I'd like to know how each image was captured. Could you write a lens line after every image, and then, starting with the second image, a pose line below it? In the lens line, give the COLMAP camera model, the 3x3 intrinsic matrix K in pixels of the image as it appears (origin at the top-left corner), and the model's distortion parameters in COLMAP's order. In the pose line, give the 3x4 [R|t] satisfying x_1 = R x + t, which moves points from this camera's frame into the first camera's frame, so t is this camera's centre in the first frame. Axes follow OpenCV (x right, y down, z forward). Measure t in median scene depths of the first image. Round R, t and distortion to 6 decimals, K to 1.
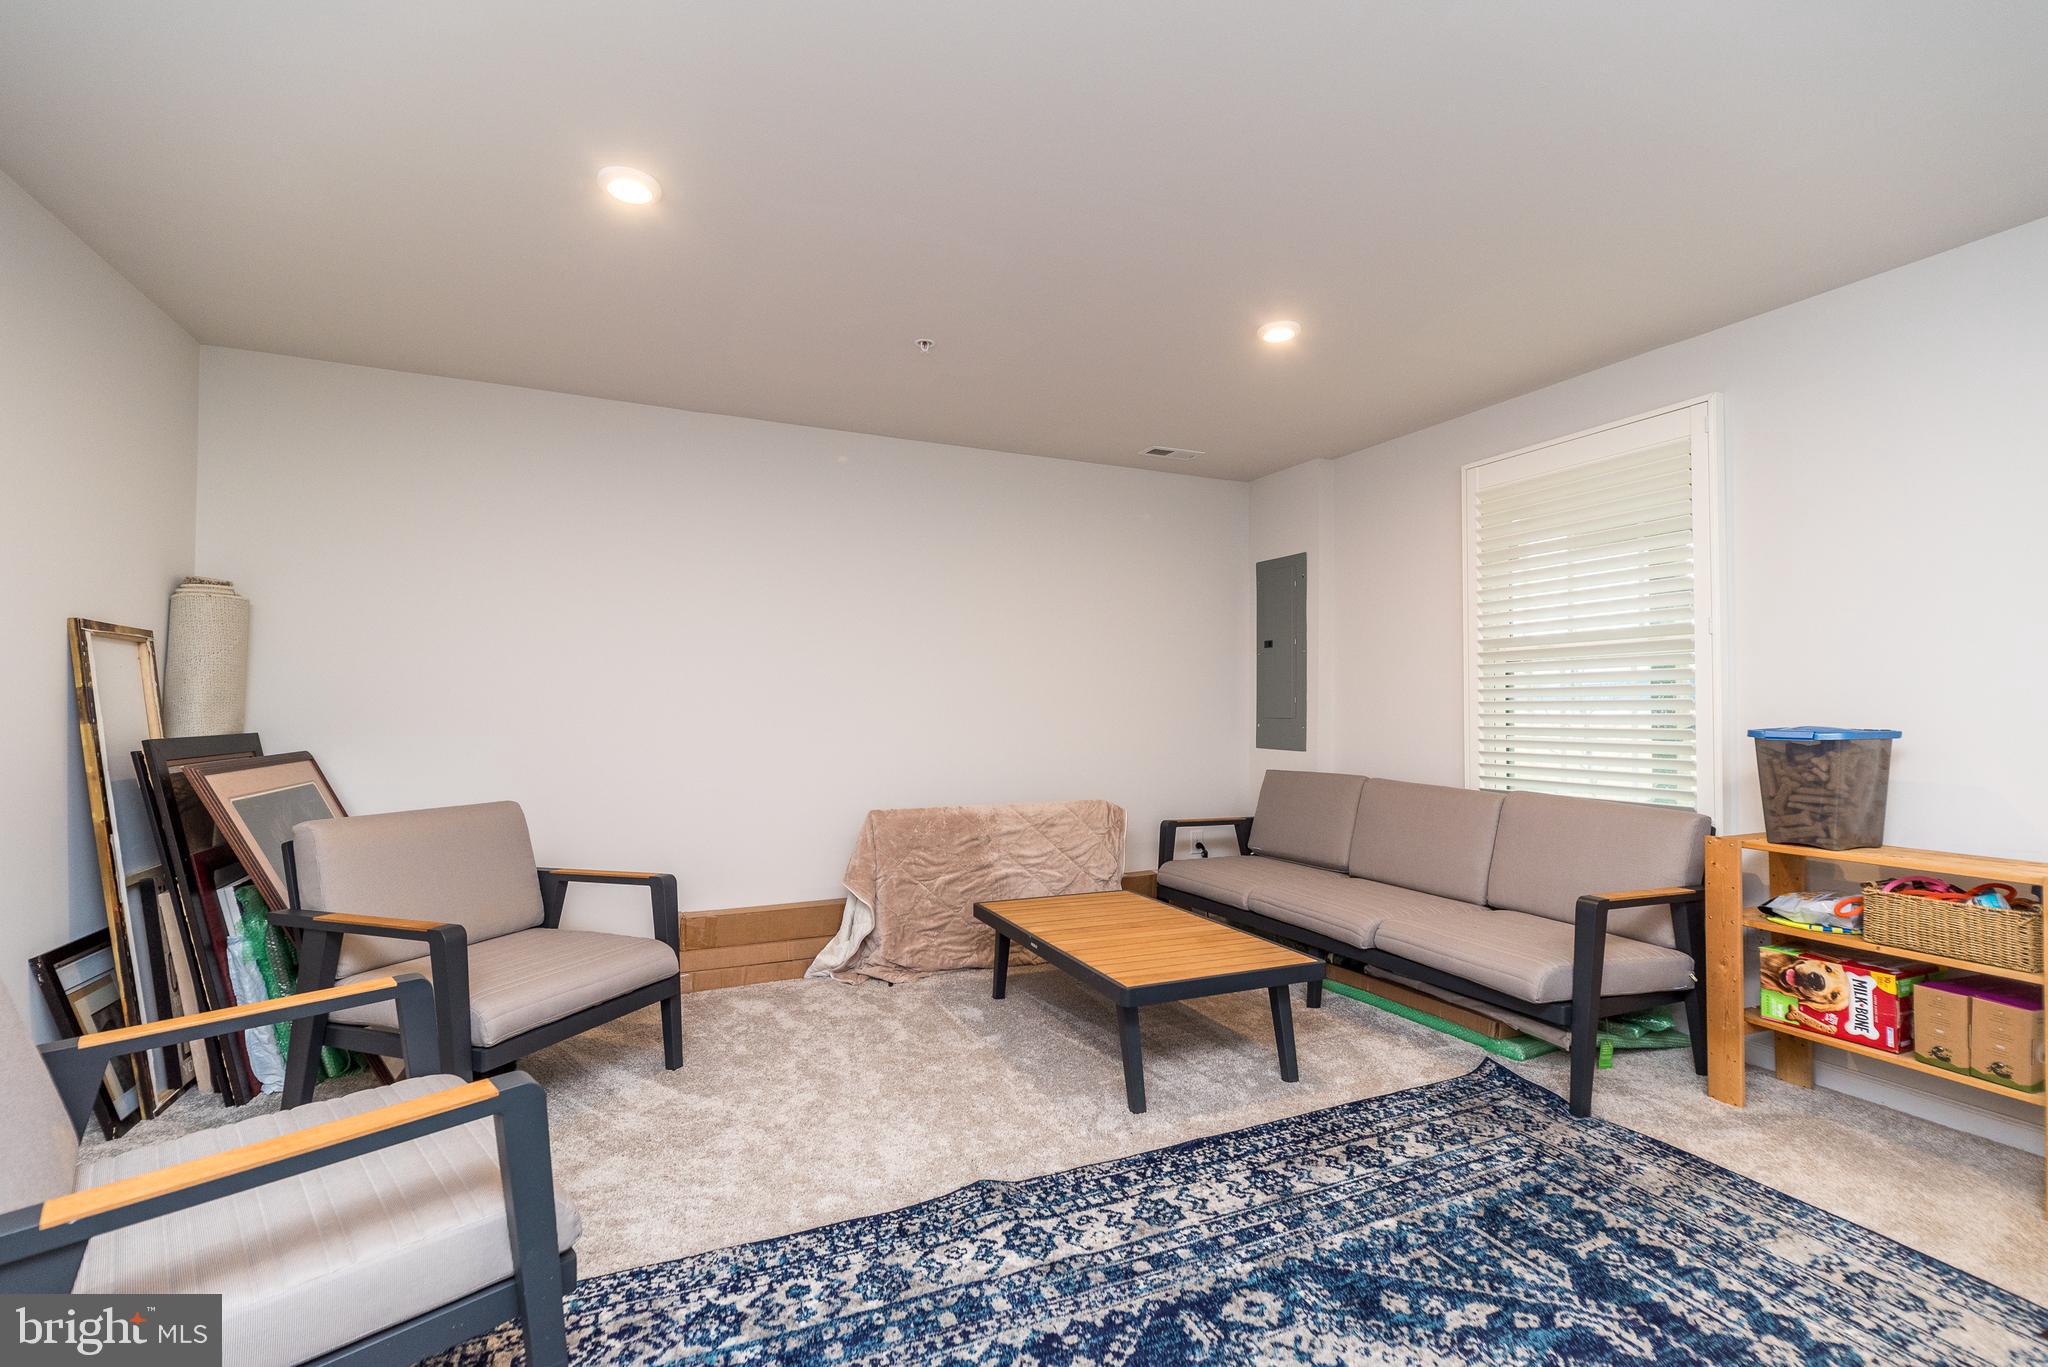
lens RADIAL K [[893.6, 0, 1035.5], [0, 893.6, 689.3], [0, 0, 1]] dist [0.003489, -0.000988]
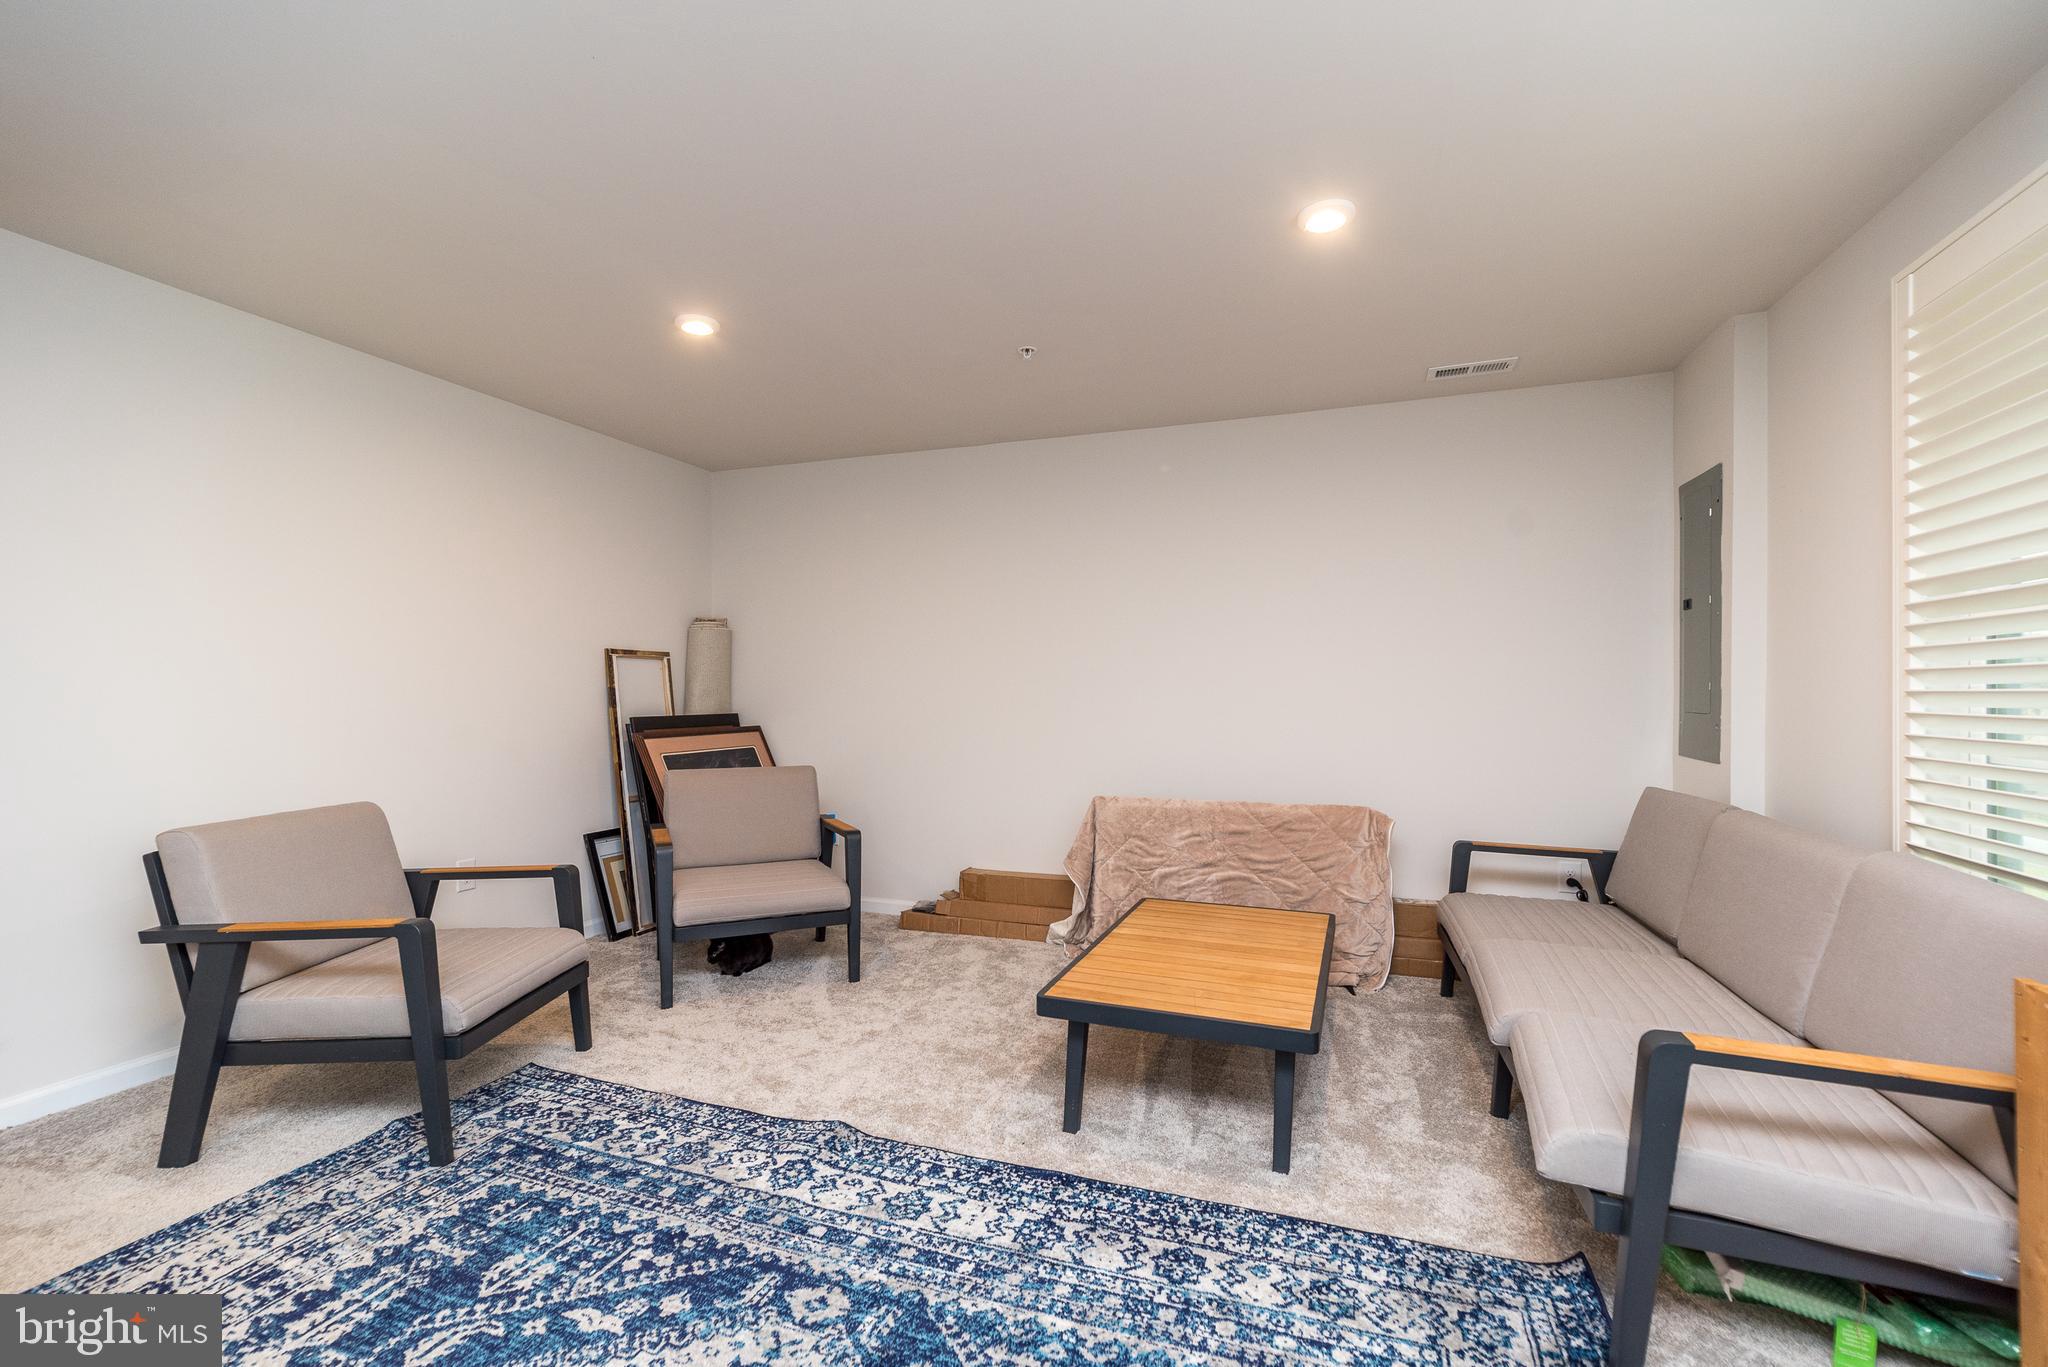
lens RADIAL K [[893.6, 0, 1032.1], [0, 893.6, 687.6], [0, 0, 1]] dist [0.003489, -0.000988]
pose [[0.713752, -0.005699, -0.700376, 0.743145], [0.017364, 0.999804, 0.009560, -0.003442], [0.700183, -0.018985, 0.713711, 0.307762]]
